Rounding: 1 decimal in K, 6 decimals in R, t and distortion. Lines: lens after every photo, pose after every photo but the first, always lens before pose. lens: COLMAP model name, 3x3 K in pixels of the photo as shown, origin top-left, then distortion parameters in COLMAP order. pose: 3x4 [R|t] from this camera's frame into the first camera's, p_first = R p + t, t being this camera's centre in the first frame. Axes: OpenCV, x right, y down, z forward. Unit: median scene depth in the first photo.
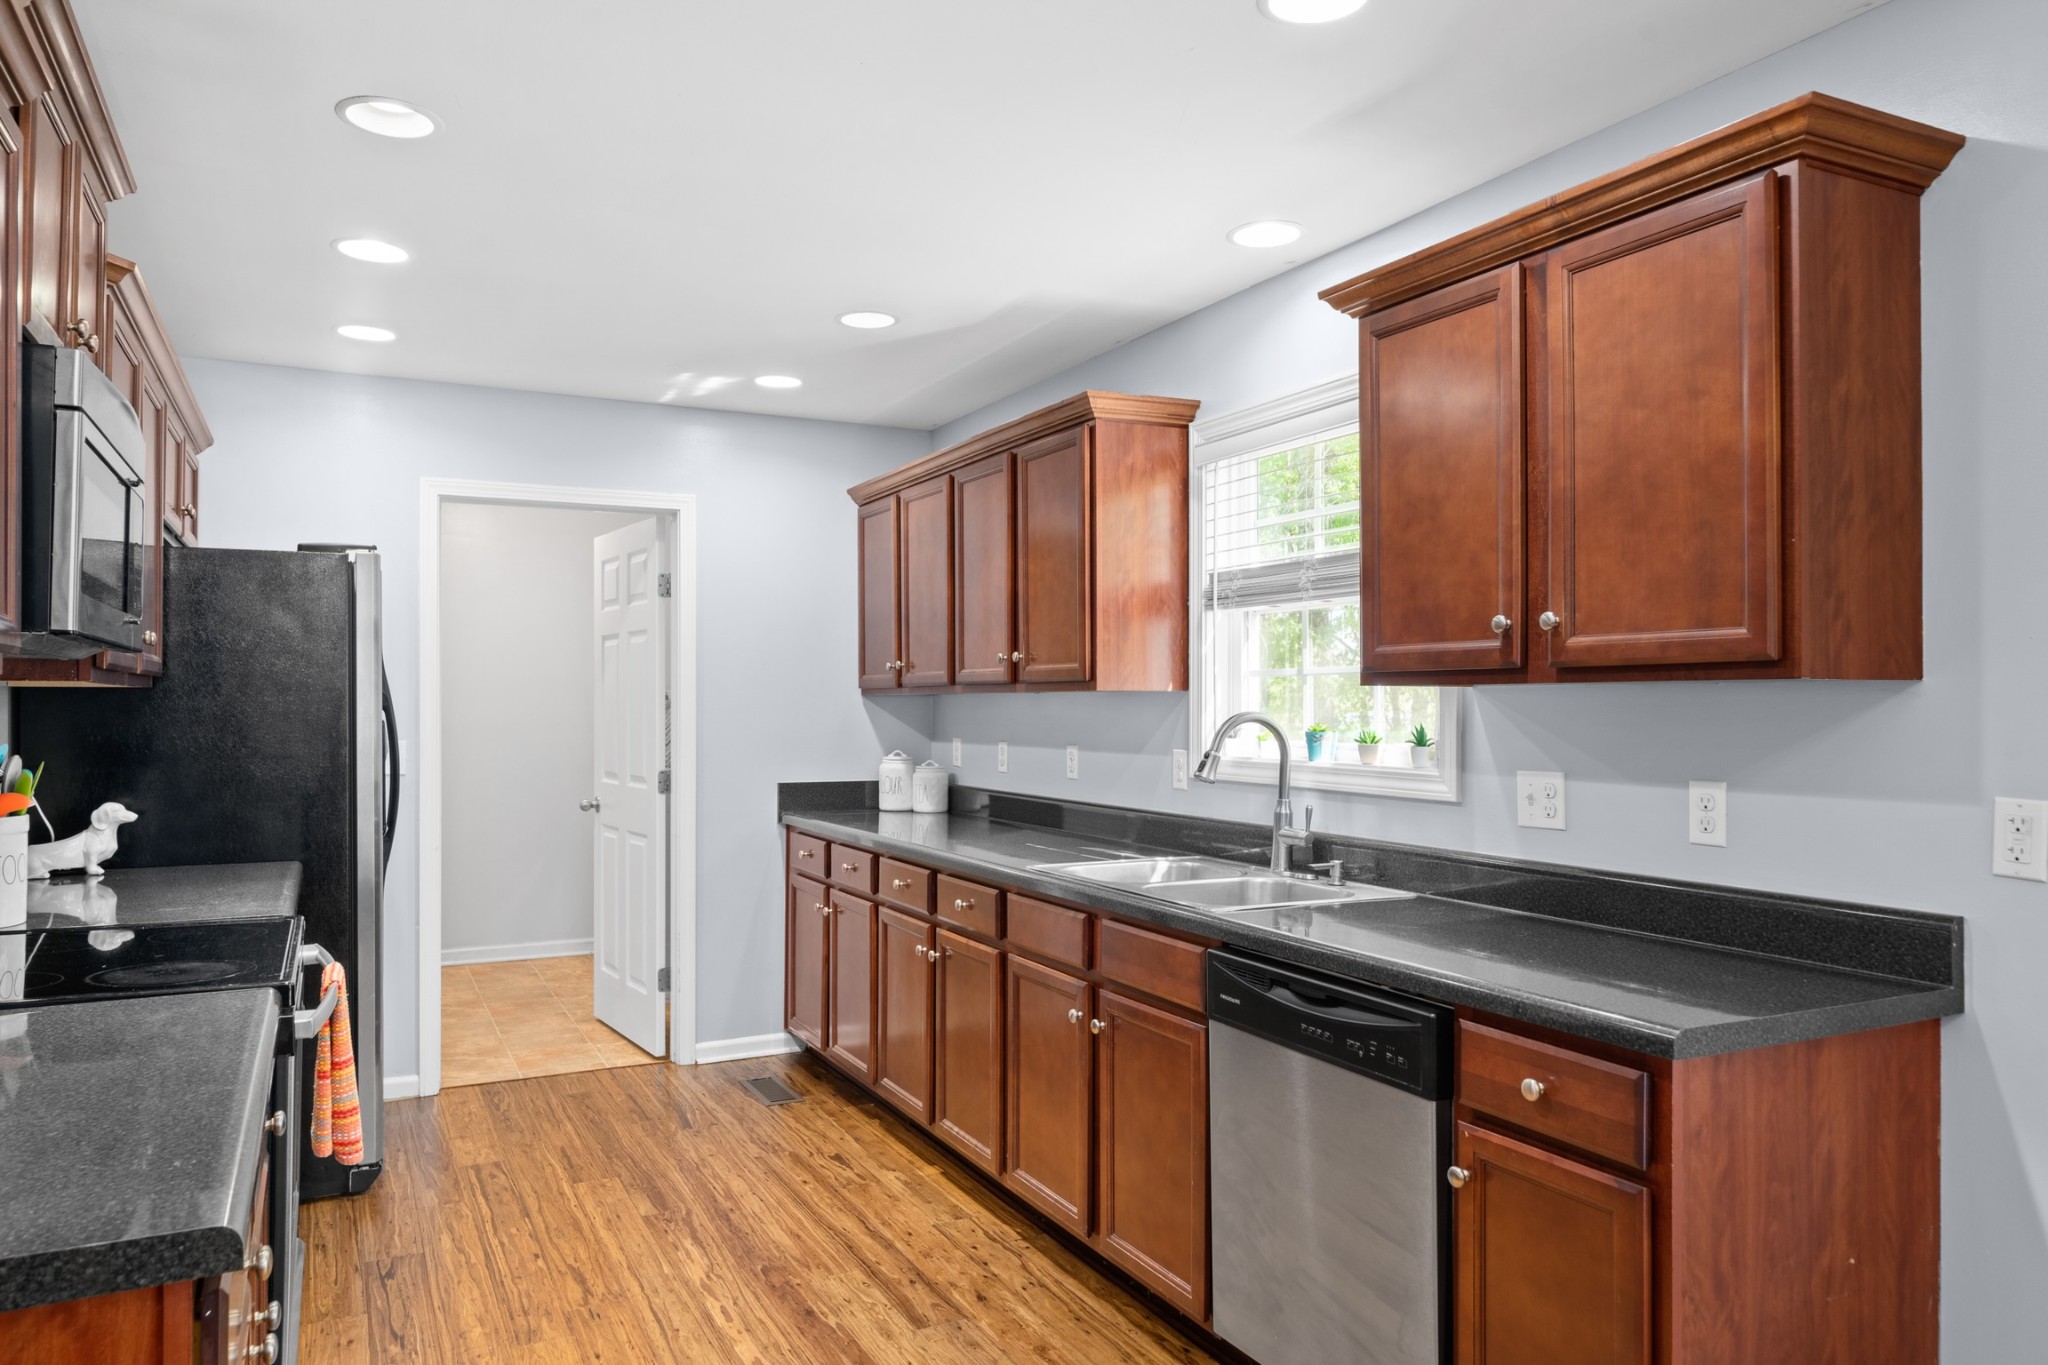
lens RADIAL K [[1342.6, 0, 1008.9], [0, 1342.6, 693.5], [0, 0, 1]] dist [-0.001007, -0.005415]
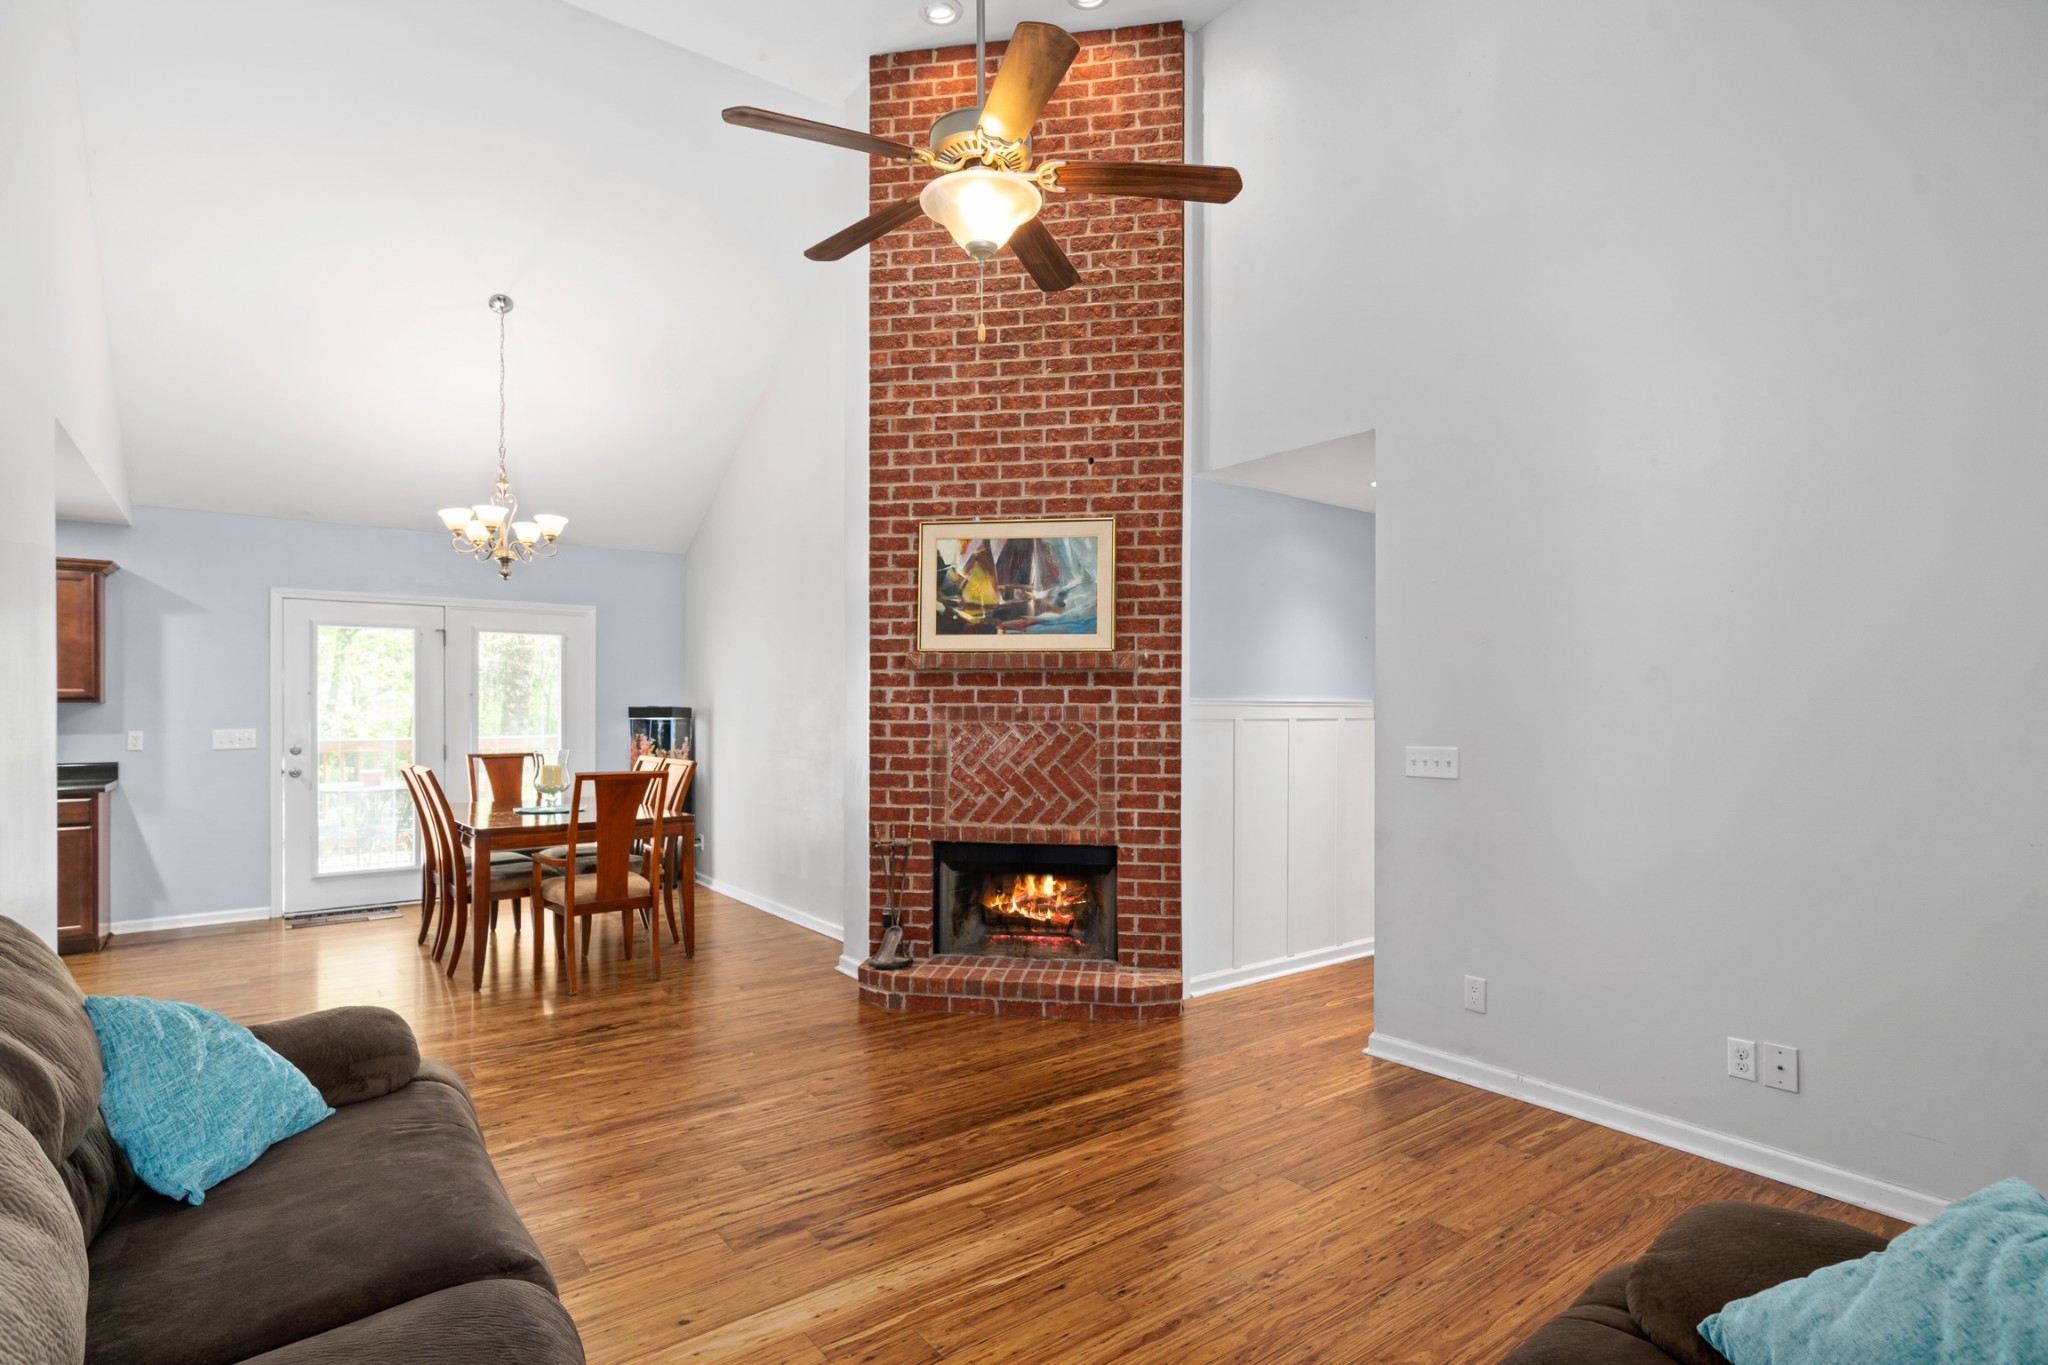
lens RADIAL K [[1019.0, 0, 1000.5], [0, 1019.0, 706.4], [0, 0, 1]] dist [0.005527, -0.000406]
pose [[-0.159106, 0.000133, 0.987262, -1.660969], [-0.005638, 0.999984, -0.001043, -0.006058], [-0.987245, -0.005732, -0.159102, -0.674395]]
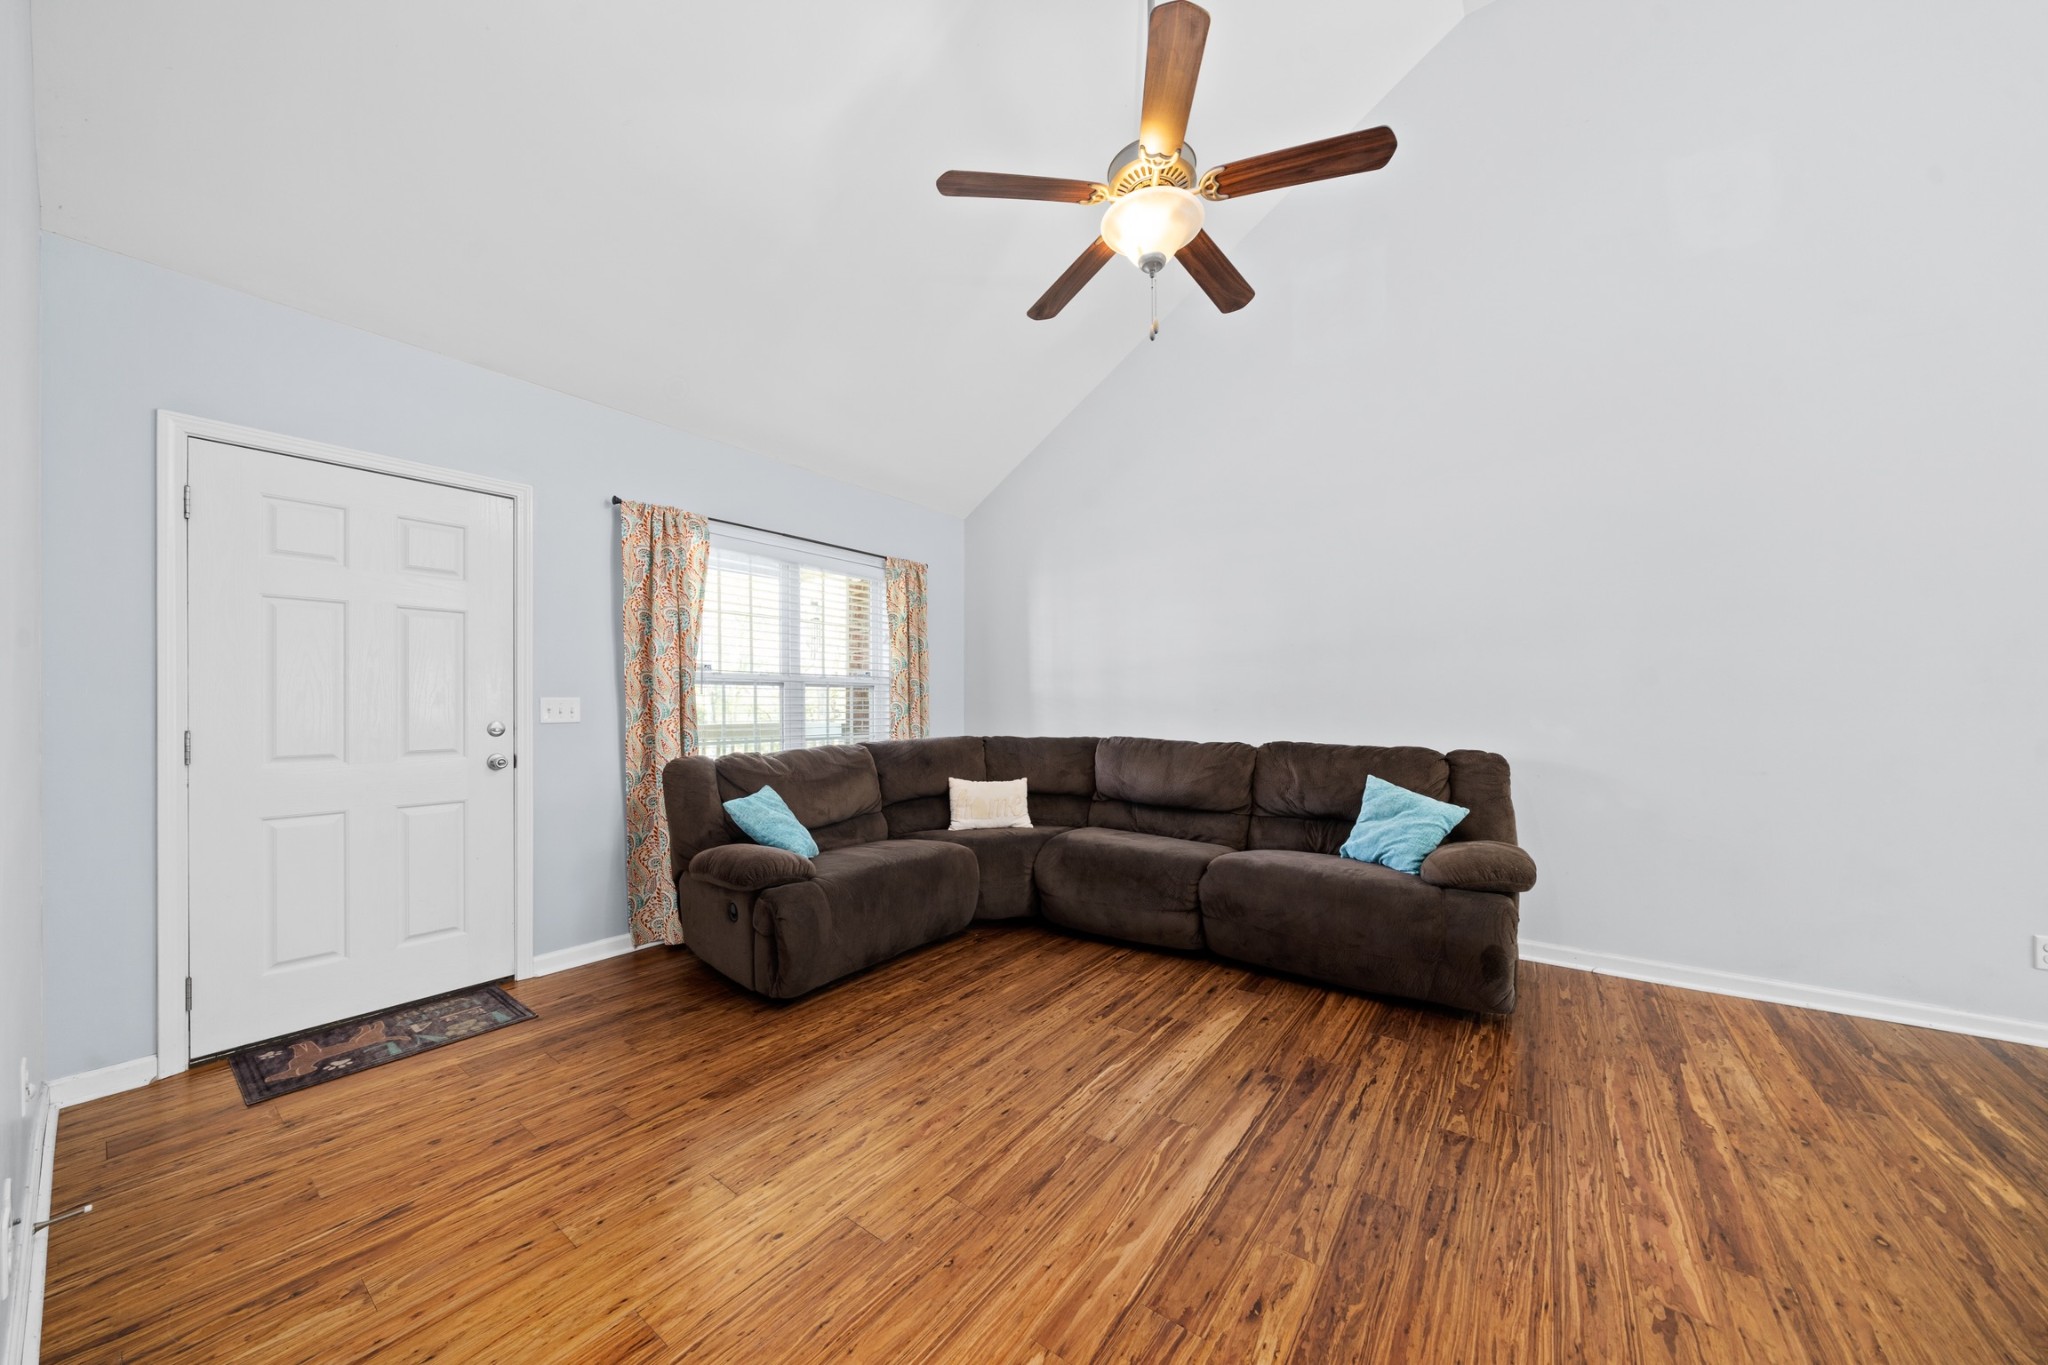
lens RADIAL K [[708.0, 0, 1013.1], [0, 708.0, 700.1], [0, 0, 1]] dist [-0.004714, -0.000035]
pose [[0.439343, -0.006489, -0.898296, -0.347631], [0.007725, 0.999964, -0.003445, 0.045005], [0.898286, -0.005426, 0.439377, -1.187855]]
